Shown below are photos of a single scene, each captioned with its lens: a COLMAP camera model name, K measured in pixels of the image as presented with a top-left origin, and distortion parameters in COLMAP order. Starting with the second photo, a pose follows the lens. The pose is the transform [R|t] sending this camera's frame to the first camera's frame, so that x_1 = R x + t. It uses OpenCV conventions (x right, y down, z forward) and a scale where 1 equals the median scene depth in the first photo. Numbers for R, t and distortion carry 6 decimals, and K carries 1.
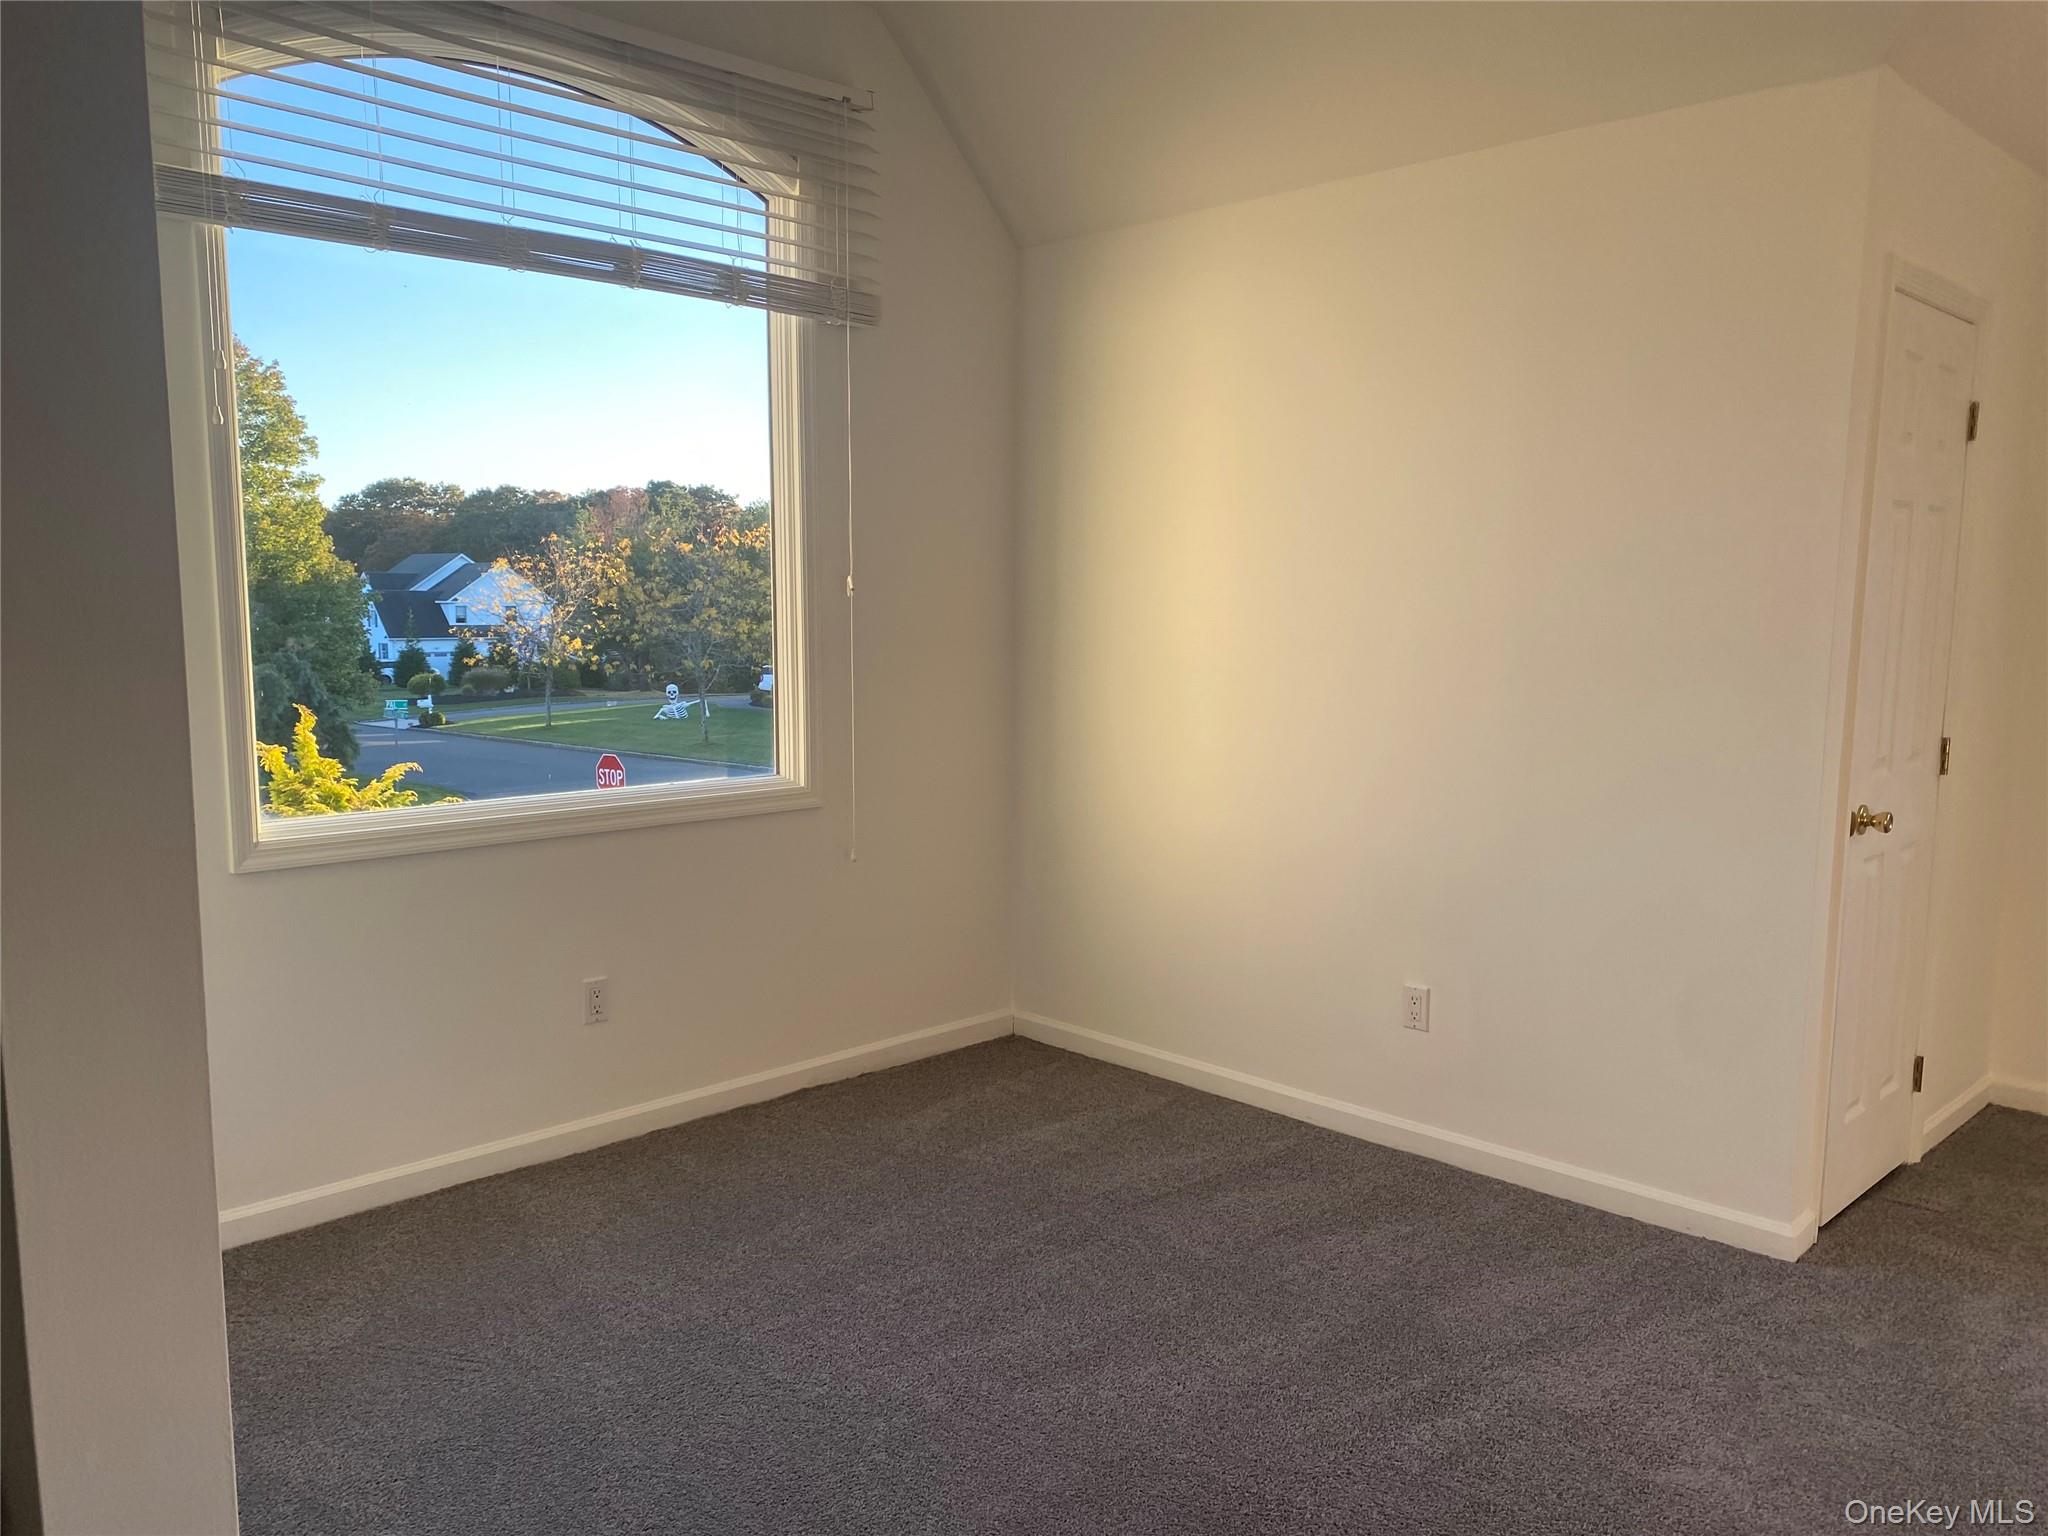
lens RADIAL K [[1553.1, 0, 1037.9], [0, 1553.1, 780.2], [0, 0, 1]] dist [0.033143, -0.045011]
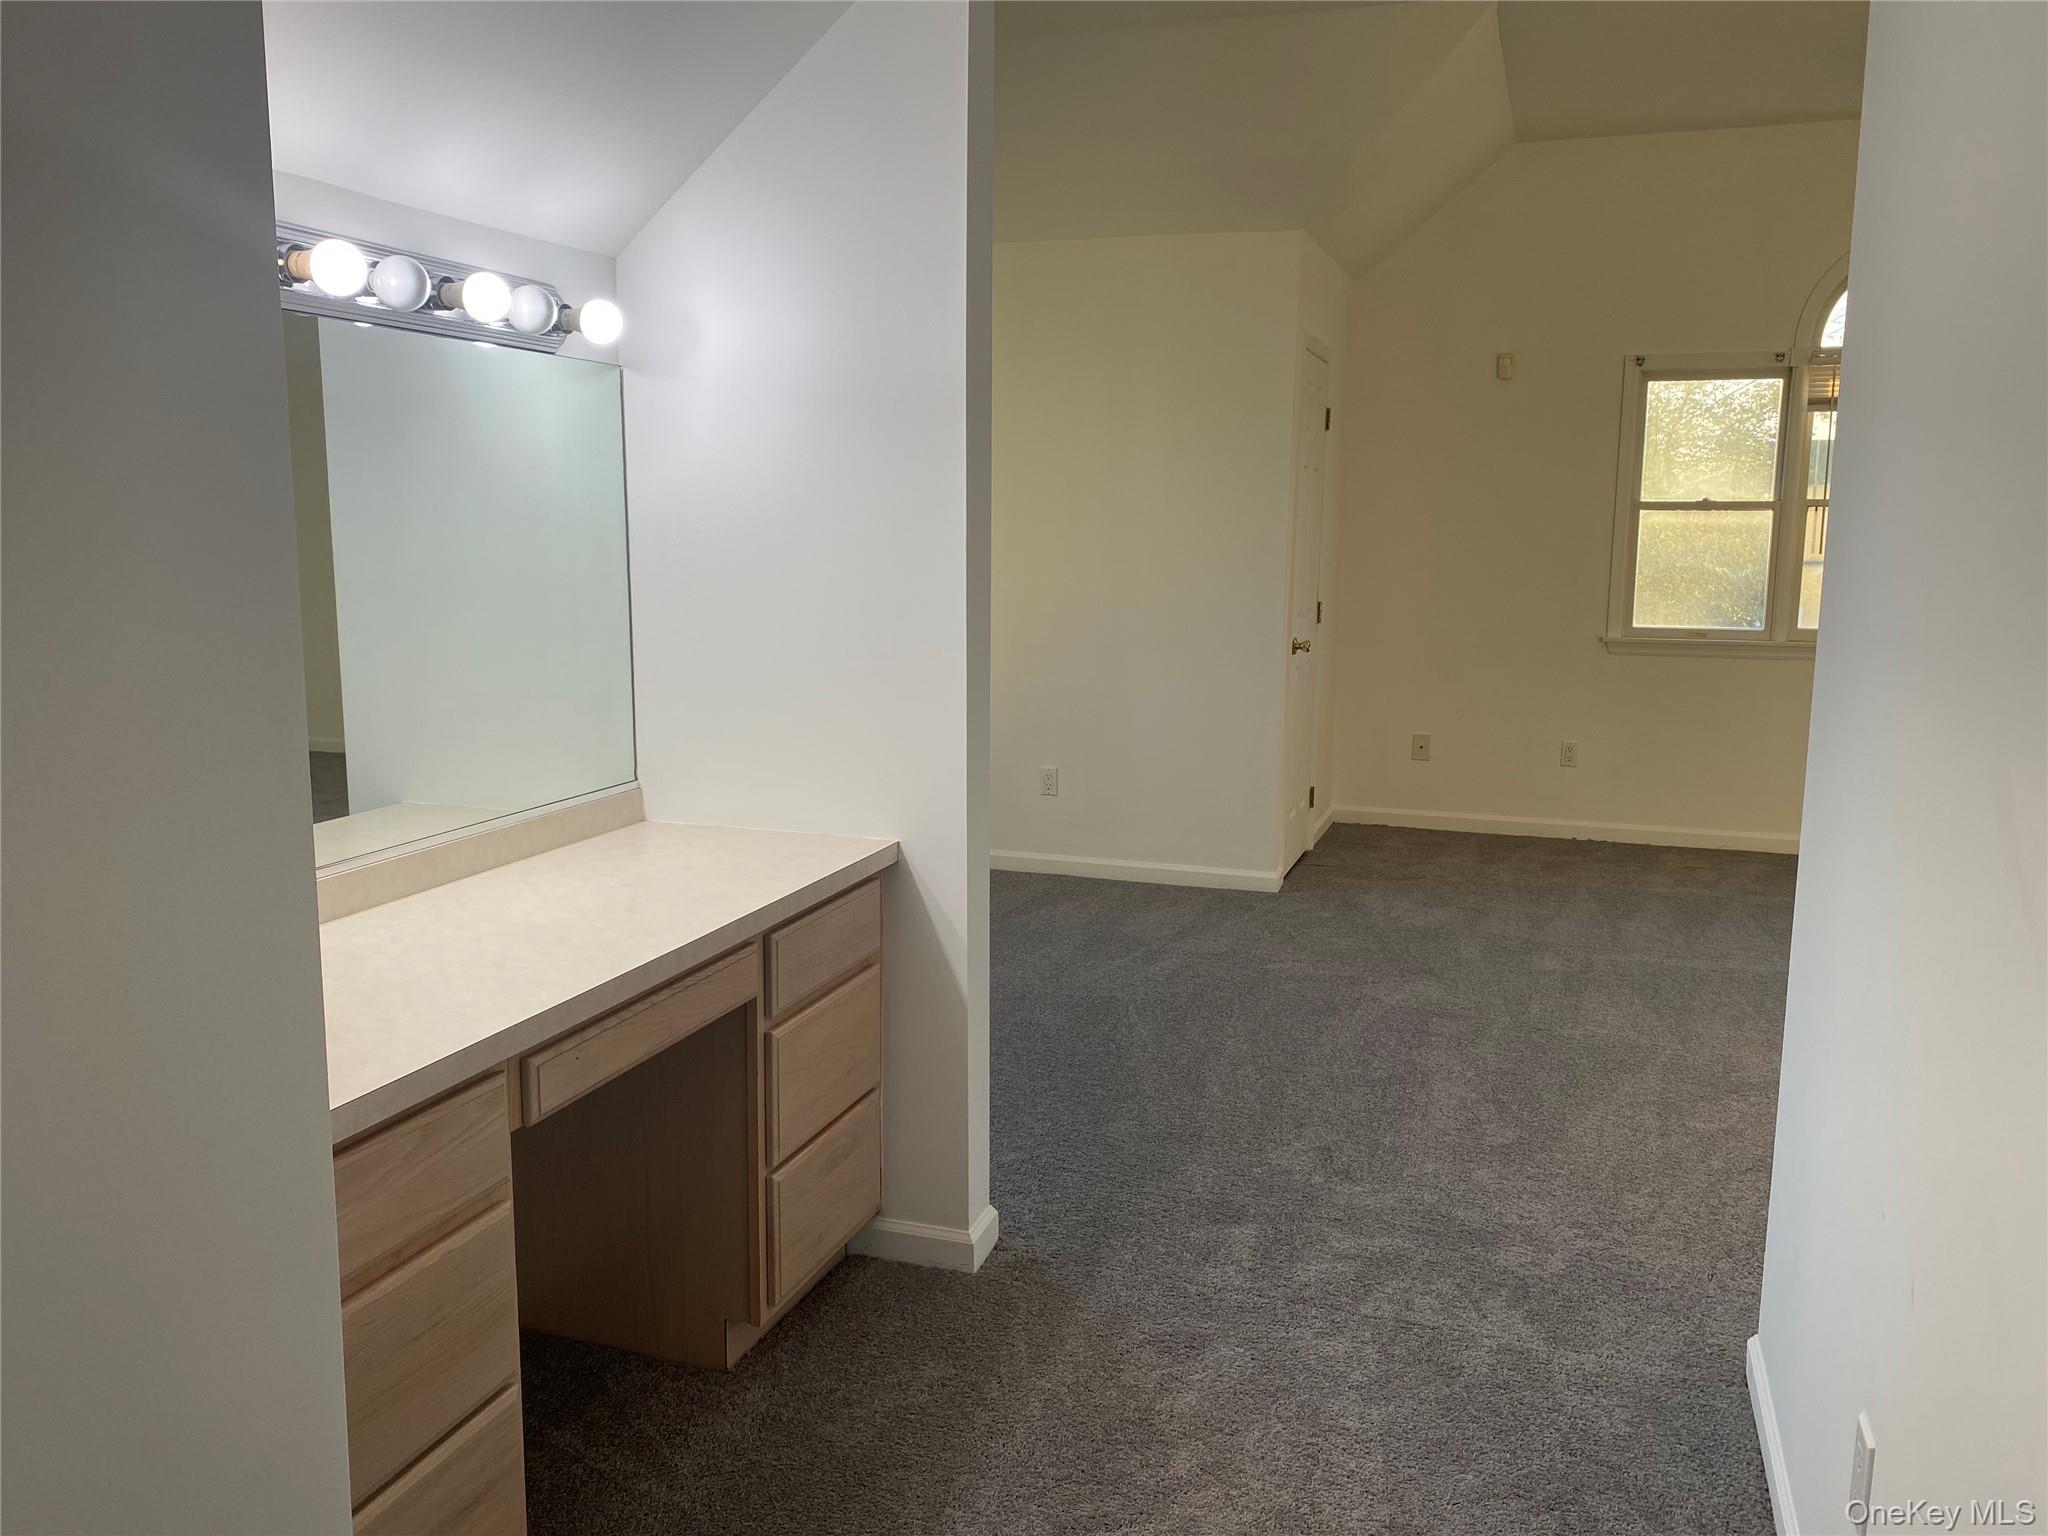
lens RADIAL K [[1553.1, 0, 1016.1], [0, 1553.1, 763.0], [0, 0, 1]] dist [0.033143, -0.045011]
pose [[0.901608, -0.068890, 0.427034, -0.530104], [0.052944, 0.997389, 0.049119, 0.055022], [-0.429302, -0.021677, 0.902901, -0.471624]]
